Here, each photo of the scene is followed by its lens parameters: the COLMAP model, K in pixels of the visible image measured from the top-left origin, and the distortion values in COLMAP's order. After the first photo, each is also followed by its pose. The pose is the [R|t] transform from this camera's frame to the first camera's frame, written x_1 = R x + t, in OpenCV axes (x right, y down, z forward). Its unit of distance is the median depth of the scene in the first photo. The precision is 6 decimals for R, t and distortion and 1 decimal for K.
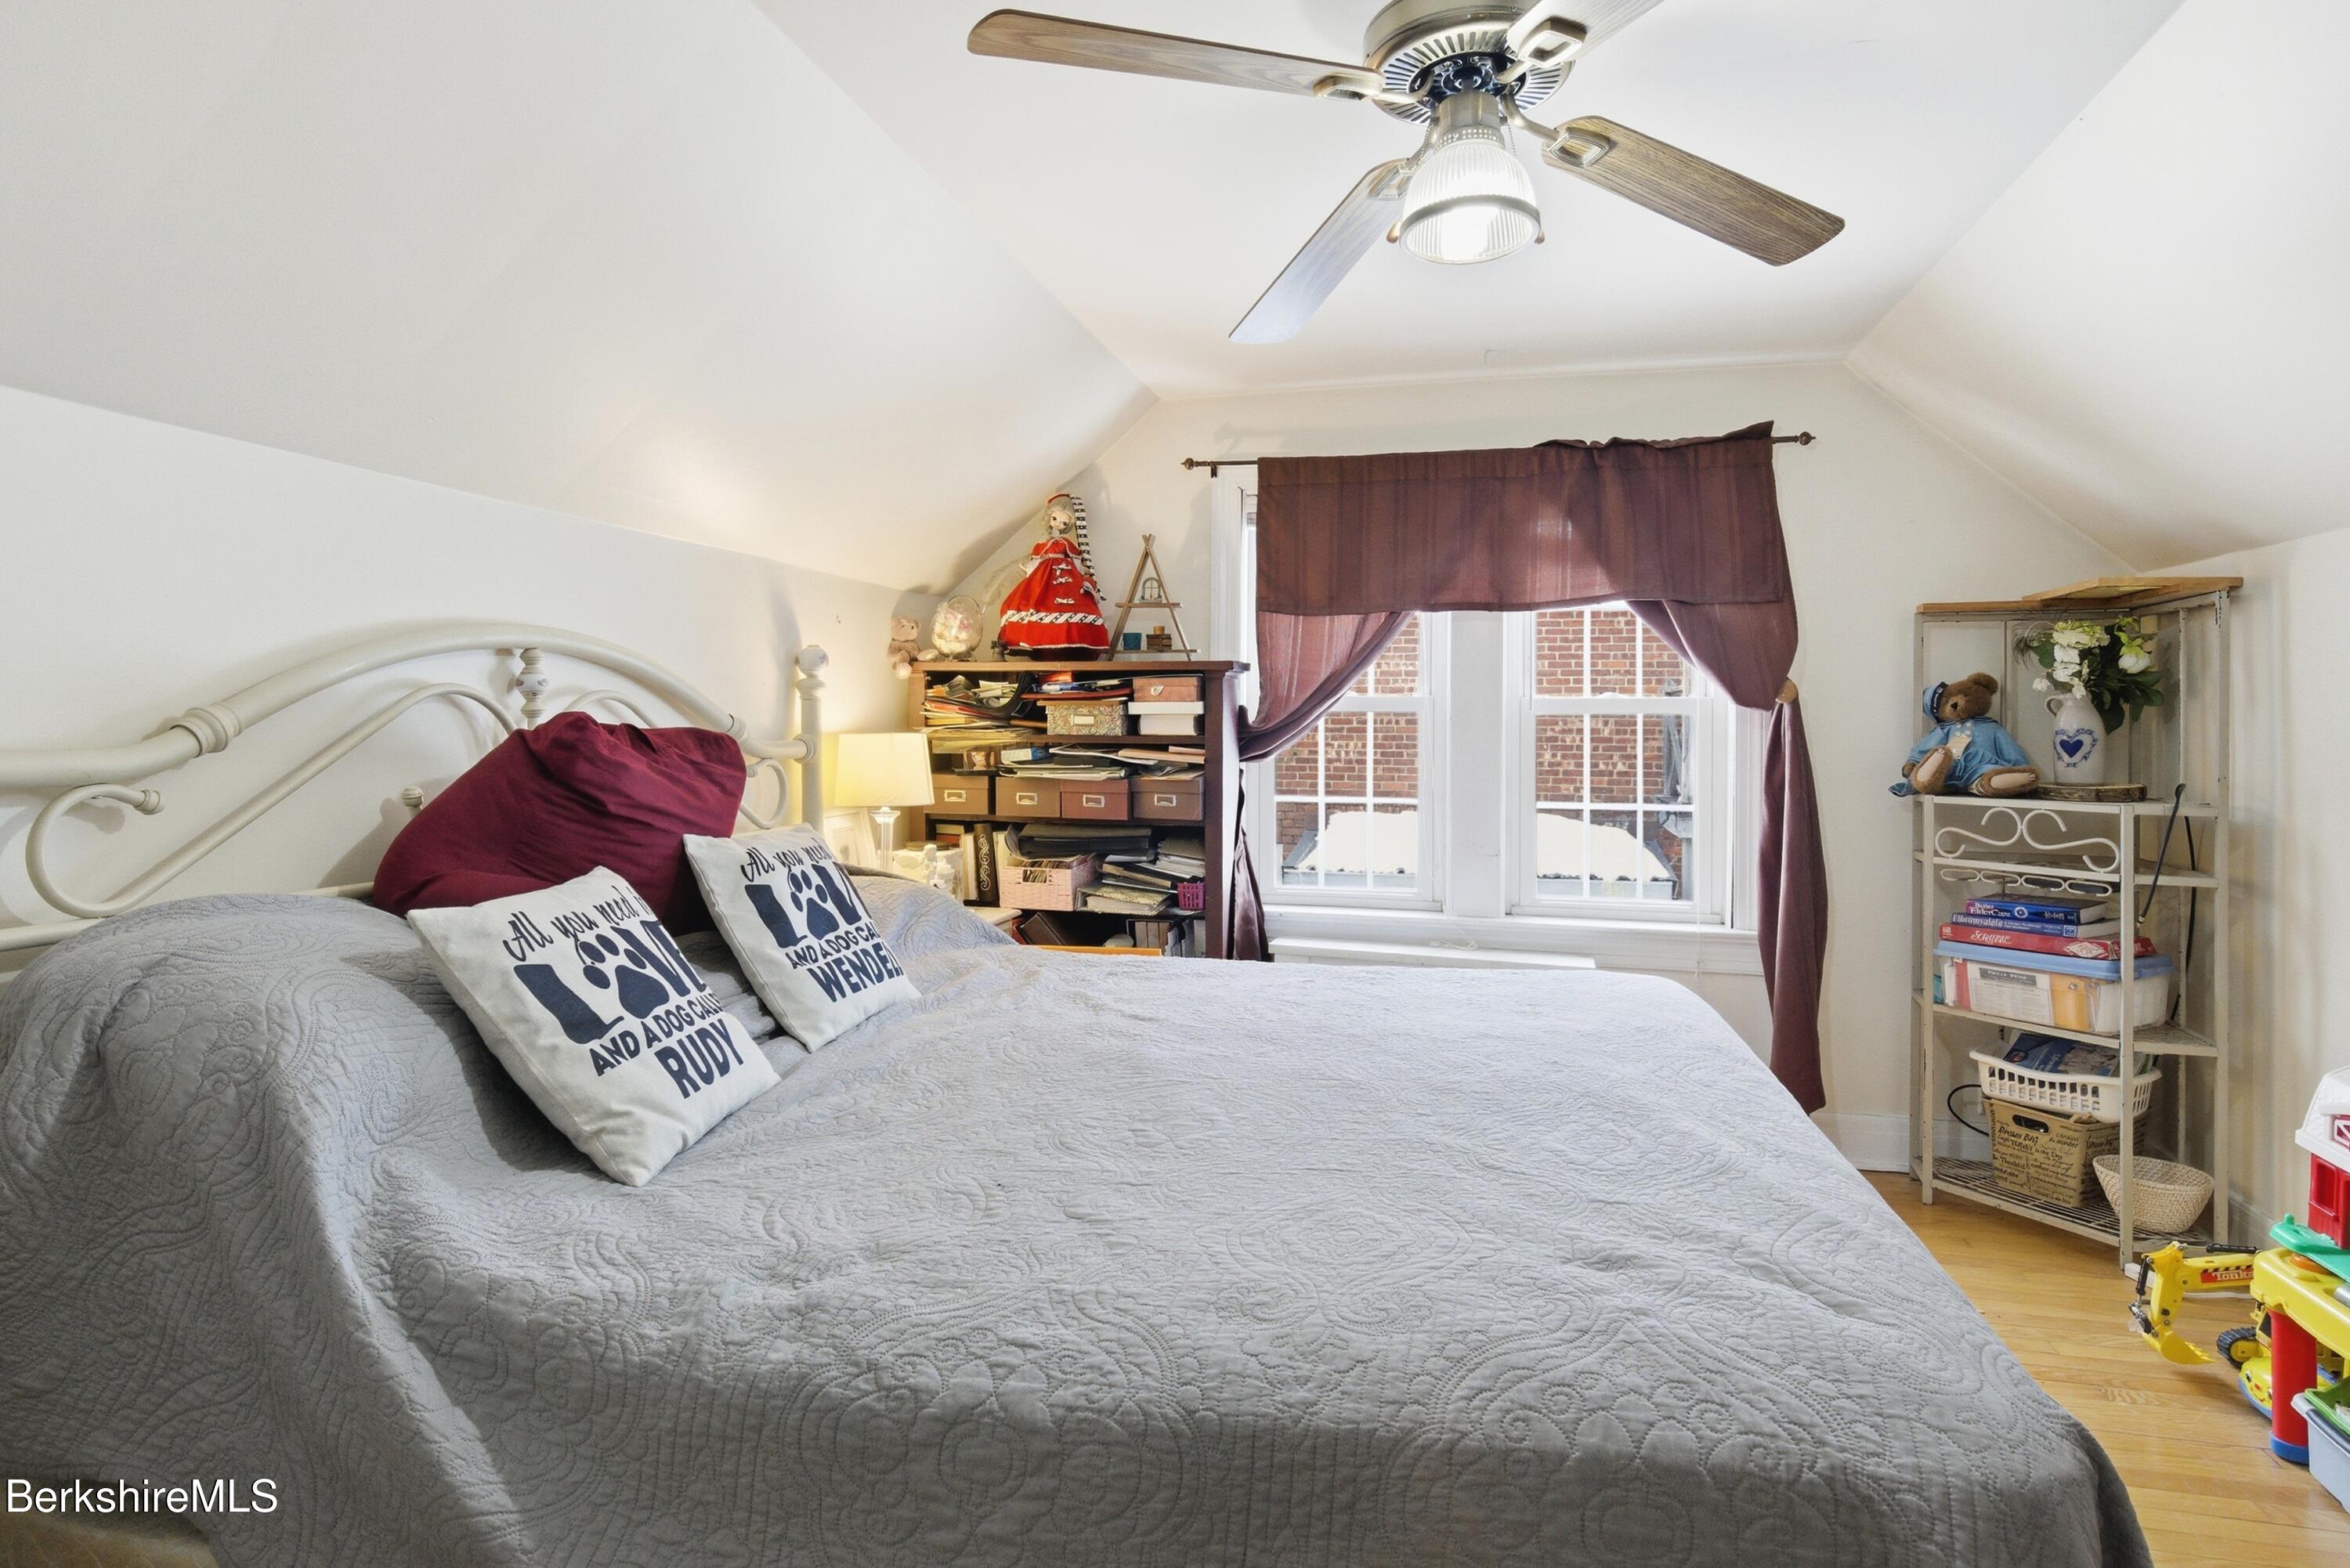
lens RADIAL K [[1267.6, 0, 1170.0], [0, 1267.6, 746.0], [0, 0, 1]] dist [0.002784, -0.017433]
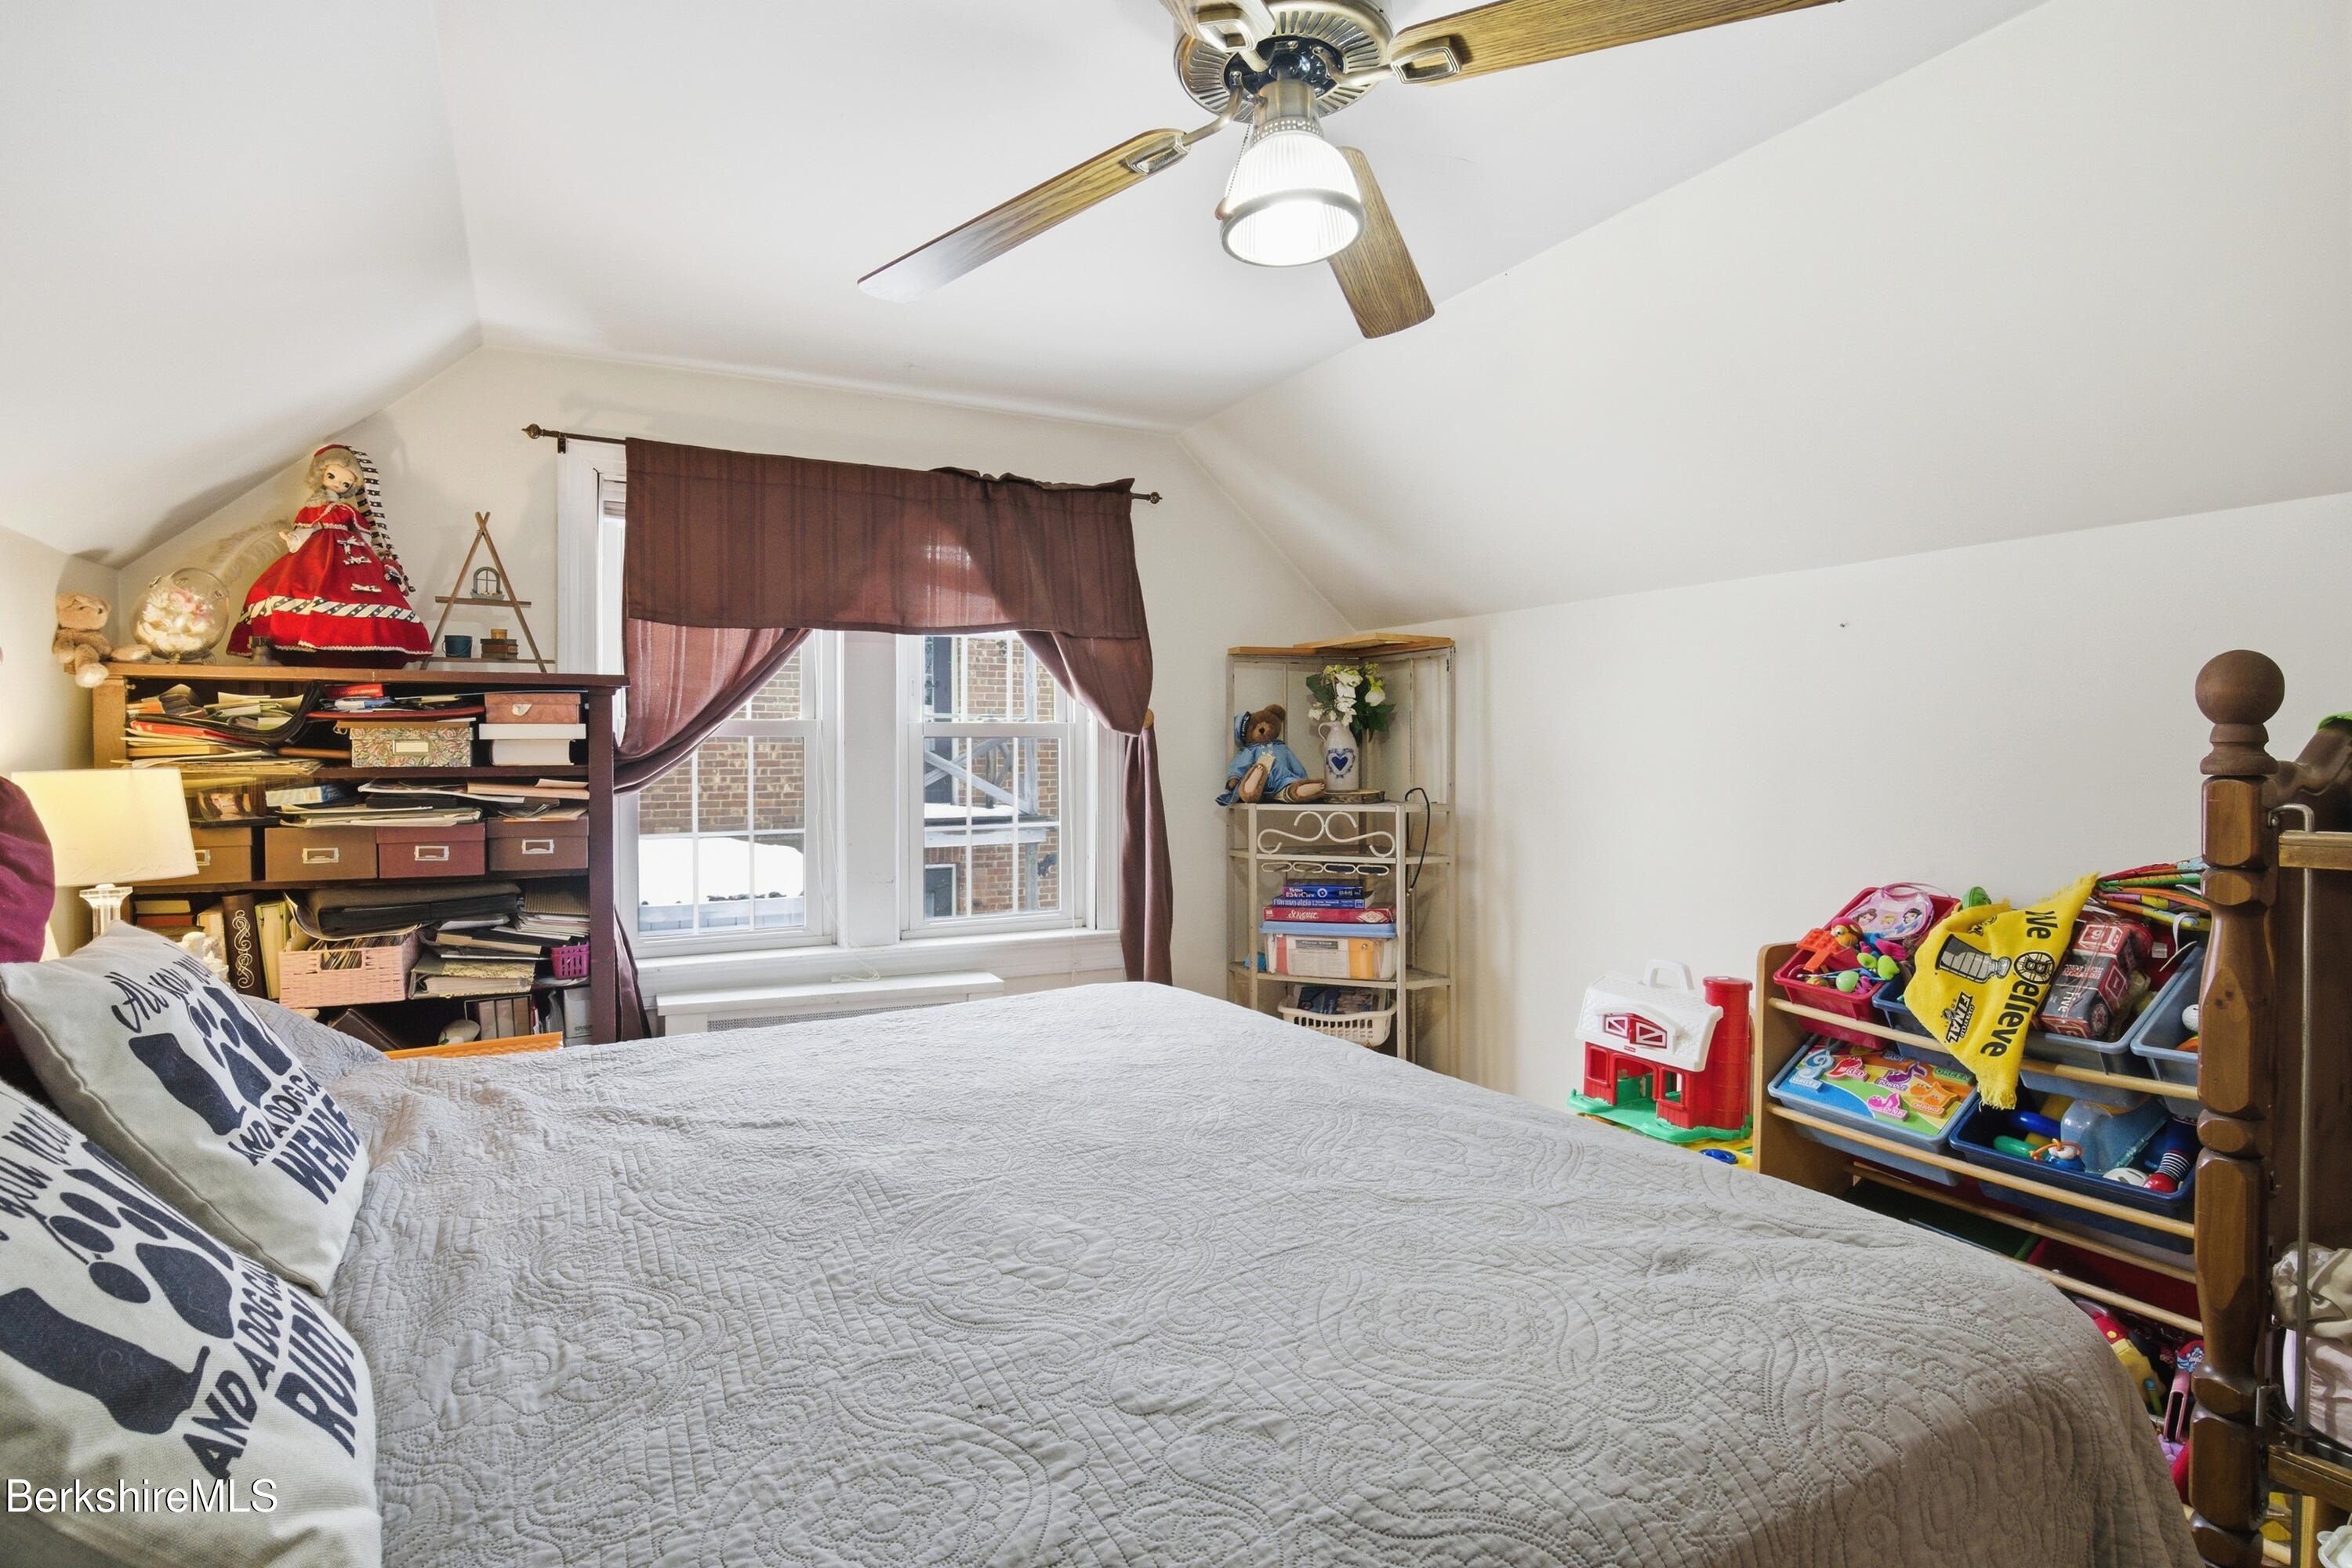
lens RADIAL K [[1179.0, 0, 1176.0], [0, 1179.0, 784.0], [0, 0, 1]] dist [-0.017060, -0.004993]
pose [[0.752389, -0.027143, 0.658160, -0.188655], [0.018557, 0.999628, 0.020012, -0.004124], [-0.658458, -0.002844, 0.752612, 0.175643]]
